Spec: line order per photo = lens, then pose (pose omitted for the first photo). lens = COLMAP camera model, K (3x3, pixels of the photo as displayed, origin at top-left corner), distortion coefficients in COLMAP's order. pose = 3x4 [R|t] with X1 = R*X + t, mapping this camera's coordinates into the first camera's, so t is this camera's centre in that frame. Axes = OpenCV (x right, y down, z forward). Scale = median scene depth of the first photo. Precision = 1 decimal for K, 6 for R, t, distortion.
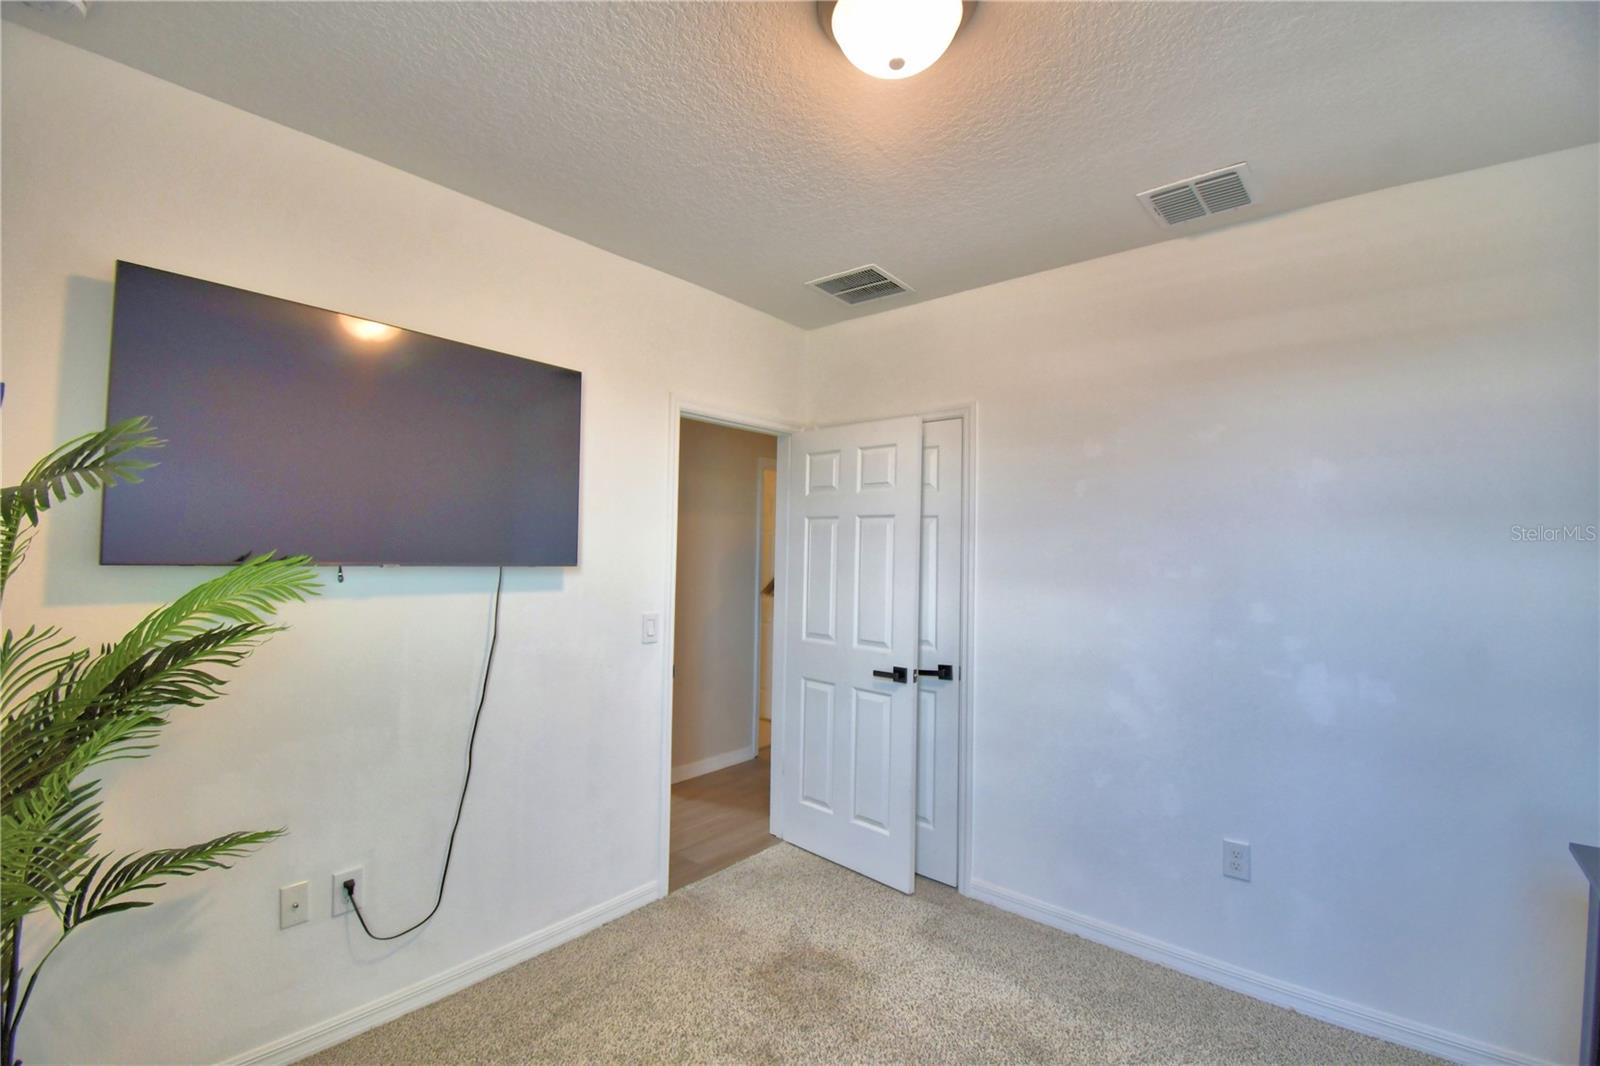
lens RADIAL K [[713.5, 0, 793.9], [0, 713.5, 534.5], [0, 0, 1]] dist [0.020675, -0.028770]
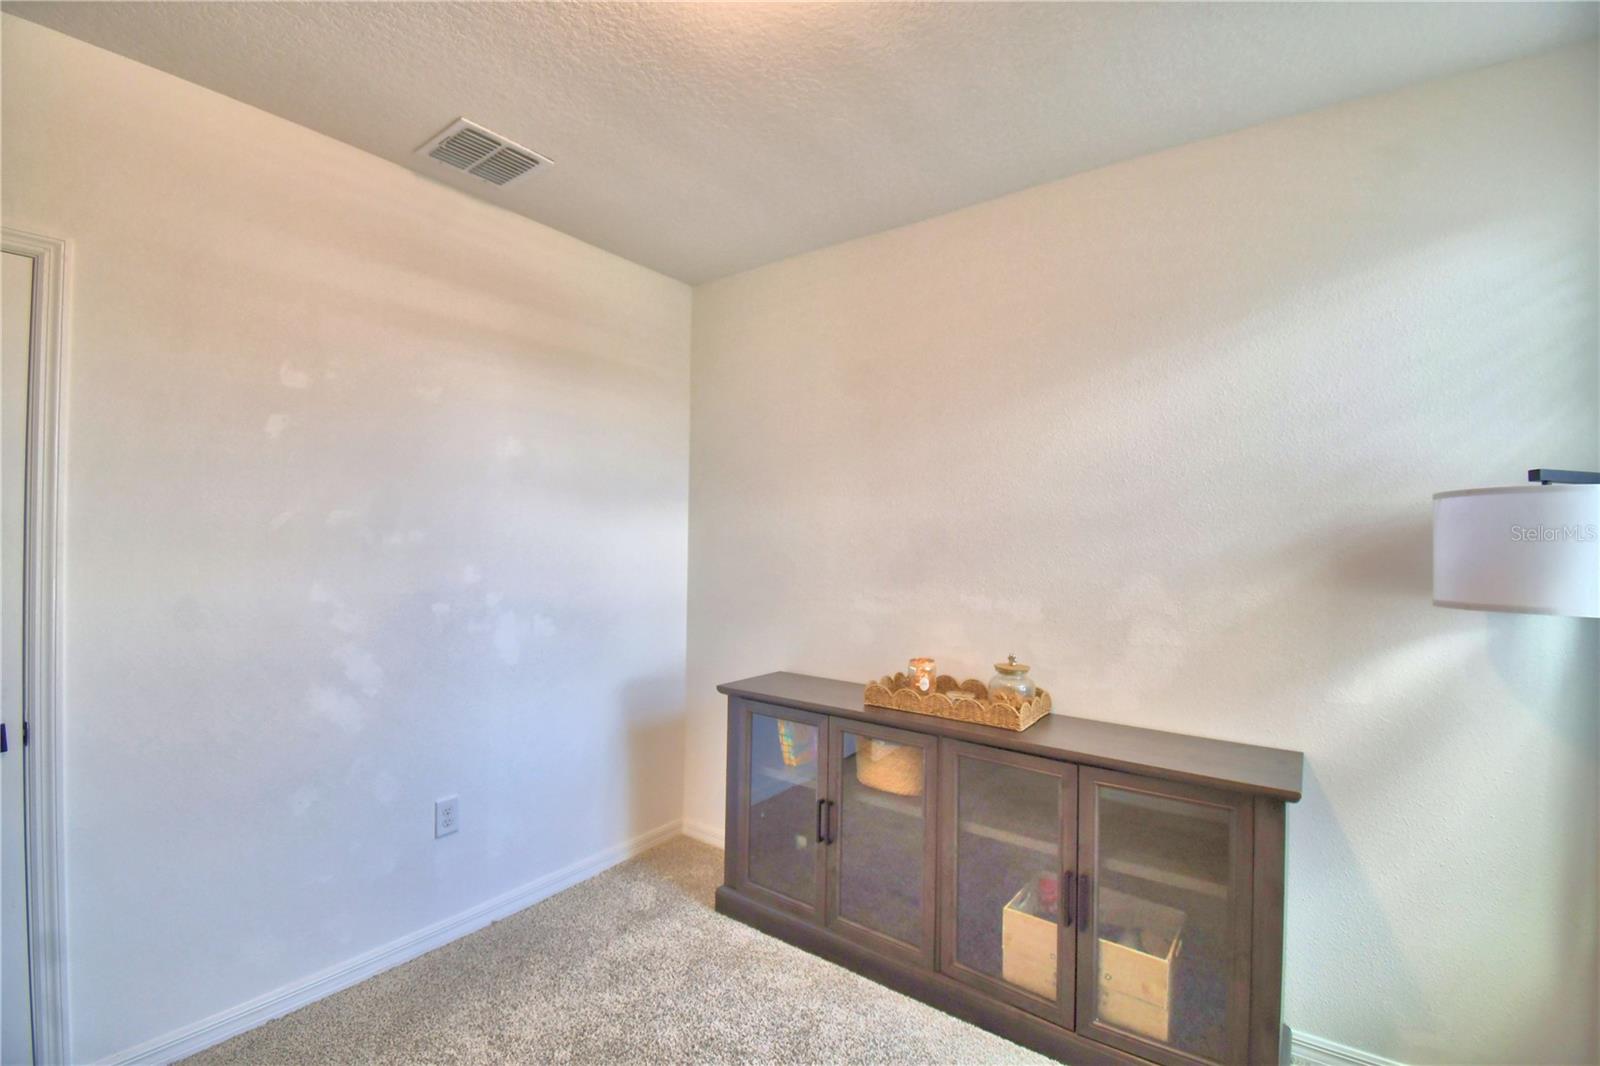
lens RADIAL K [[713.5, 0, 793.9], [0, 713.5, 534.5], [0, 0, 1]] dist [0.020675, -0.028770]
pose [[-0.076569, -0.019525, 0.996873, -0.423853], [-0.037792, 0.999147, 0.016667, 0.015847], [-0.996348, -0.036398, -0.077241, 0.588772]]
